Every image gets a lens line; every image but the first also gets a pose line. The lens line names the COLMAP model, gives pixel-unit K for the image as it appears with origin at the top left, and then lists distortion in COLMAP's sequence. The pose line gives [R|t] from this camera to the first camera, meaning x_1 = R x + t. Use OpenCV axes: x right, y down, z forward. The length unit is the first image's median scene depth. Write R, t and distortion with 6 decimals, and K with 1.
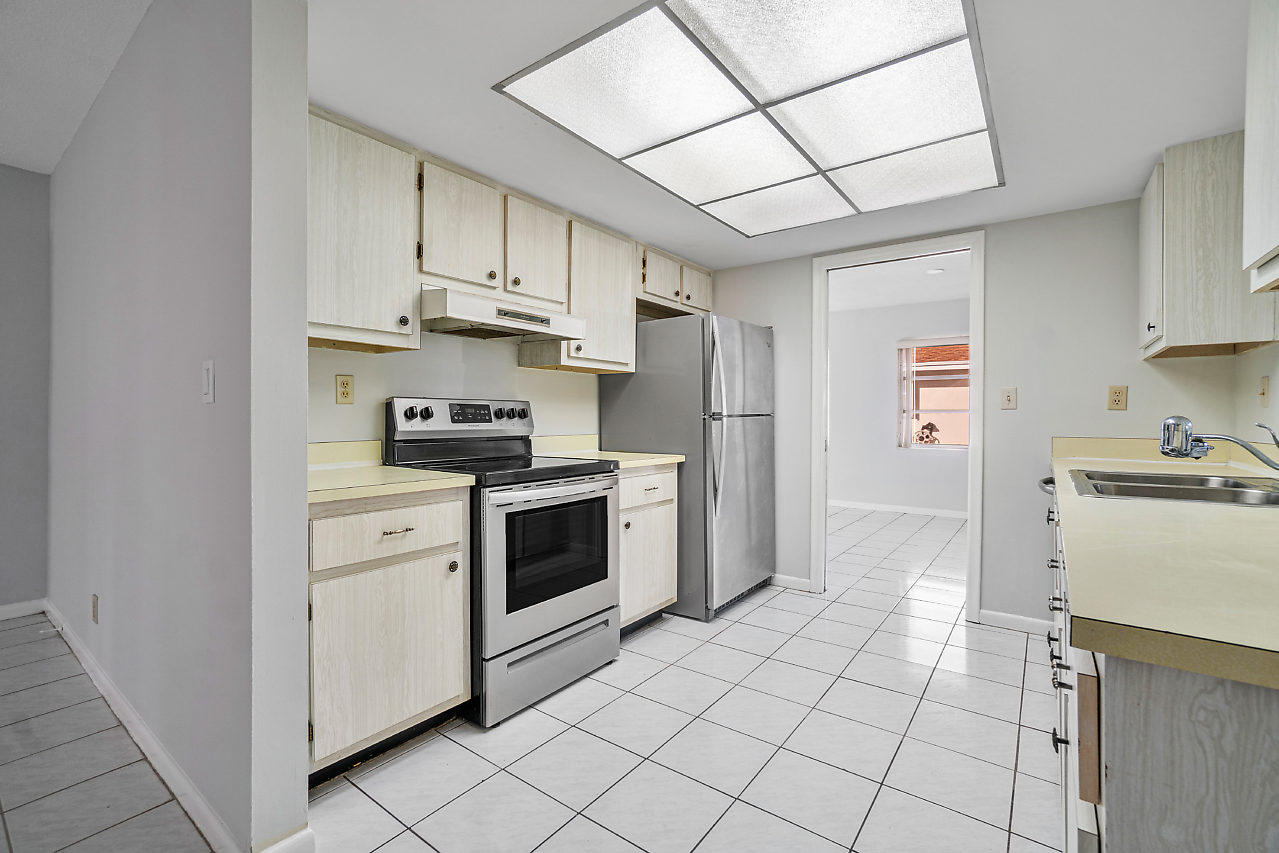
lens RADIAL K [[557.1, 0, 659.6], [0, 557.1, 419.9], [0, 0, 1]] dist [-0.021142, 0.000038]
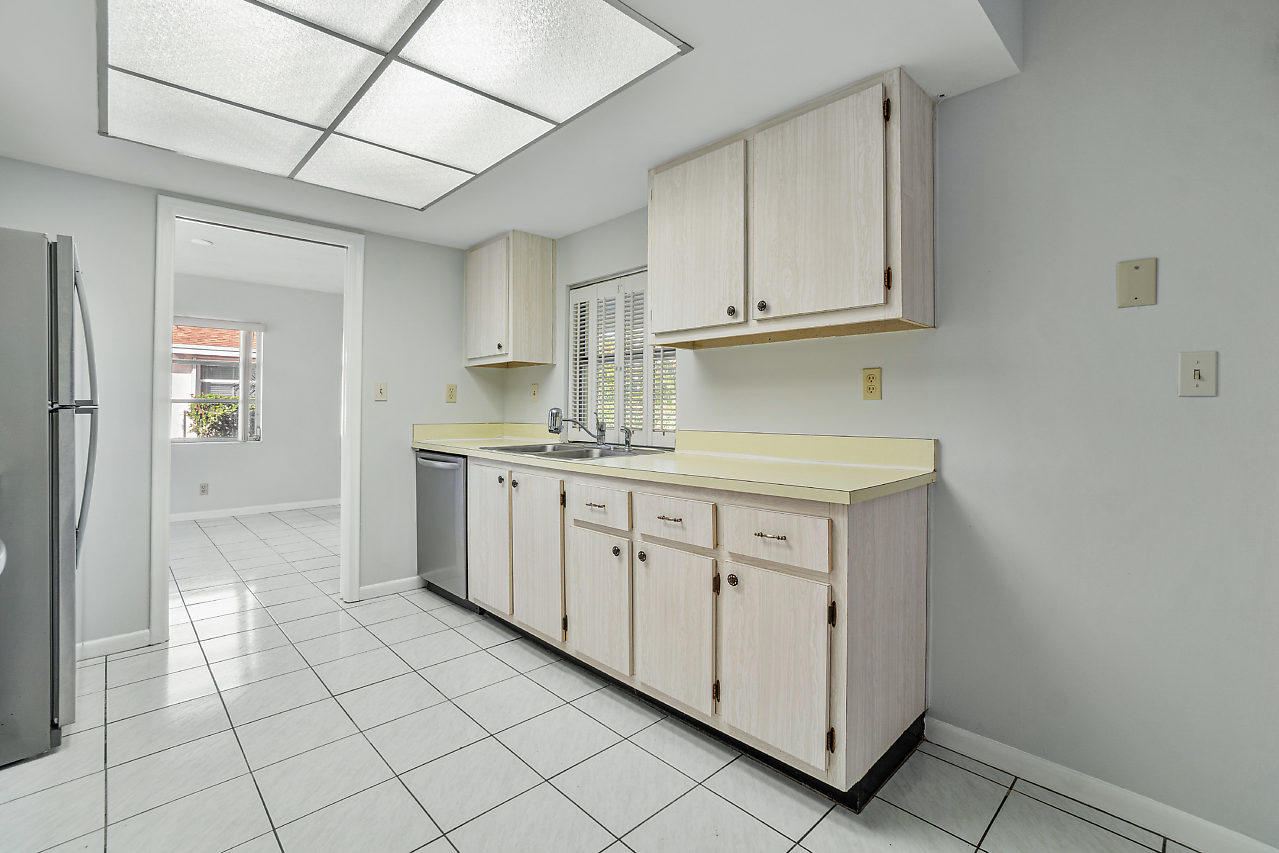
lens RADIAL K [[567.4, 0, 589.1], [0, 567.4, 404.7], [0, 0, 1]] dist [-0.017801, 0.000166]
pose [[0.229456, 0.004458, 0.973309, -0.401438], [0.004002, 0.999977, -0.005524, -0.003737], [-0.973311, 0.005162, 0.229433, 0.326815]]
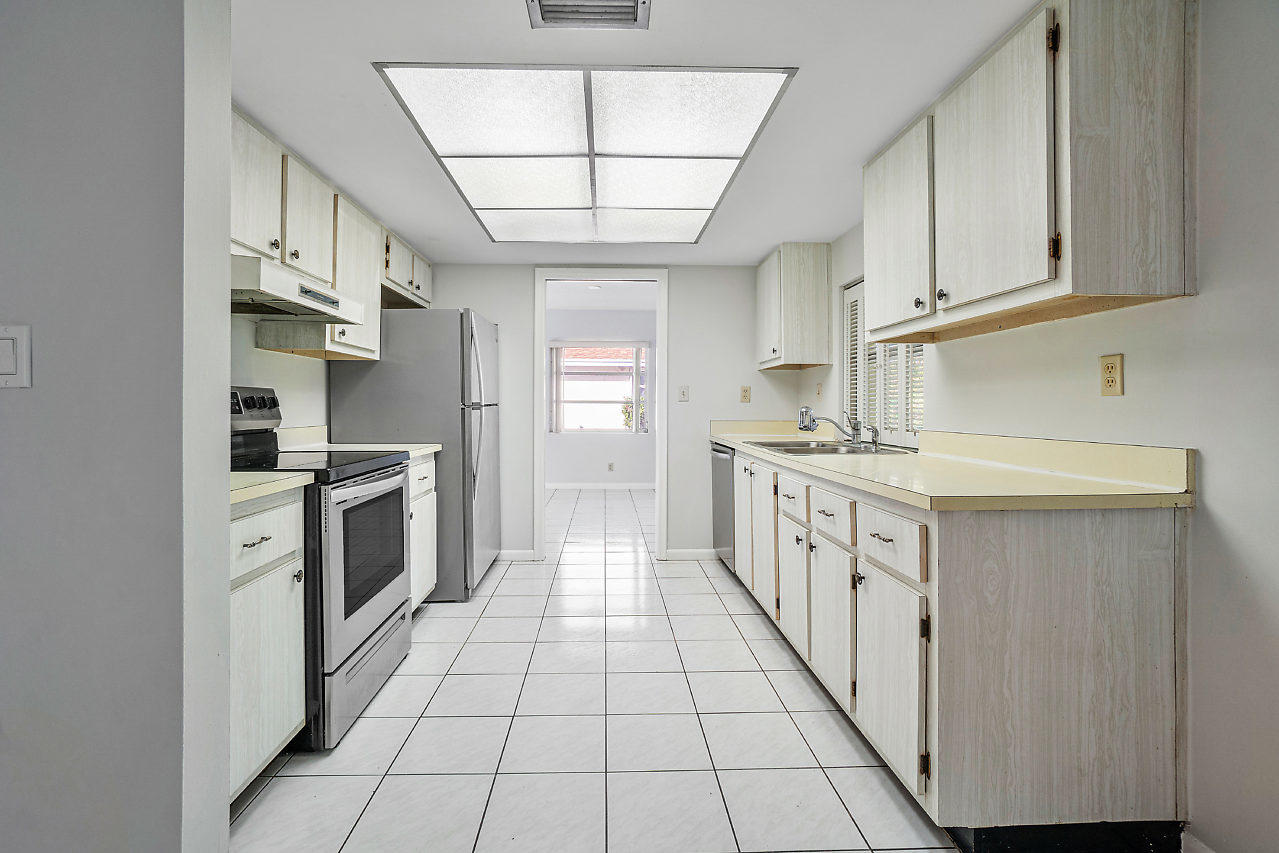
lens RADIAL K [[548.9, 0, 621.7], [0, 548.9, 404.1], [0, 0, 1]] dist [-0.005736, 0.000135]
pose [[0.798303, 0.002143, 0.602252, -0.328885], [0.003202, 0.999964, -0.007802, -0.001434], [-0.602248, 0.008157, 0.798268, -0.008536]]
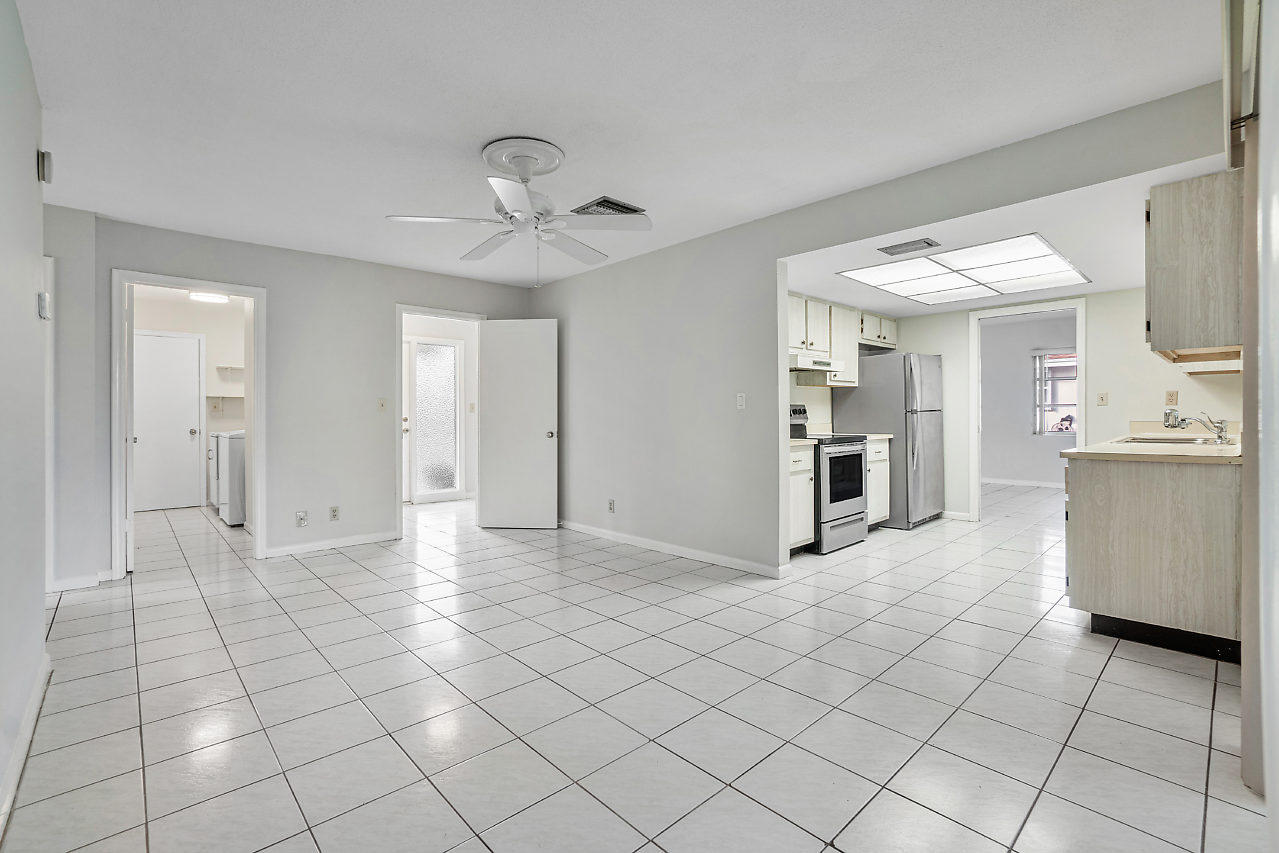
lens RADIAL K [[553.9, 0, 663.8], [0, 553.9, 415.6], [0, 0, 1]] dist [-0.000855, 0.000080]
pose [[0.981966, -0.010741, -0.188750, -0.363151], [0.010452, 0.999942, -0.002525, 0.002483], [0.188766, 0.000507, 0.982022, -0.915279]]
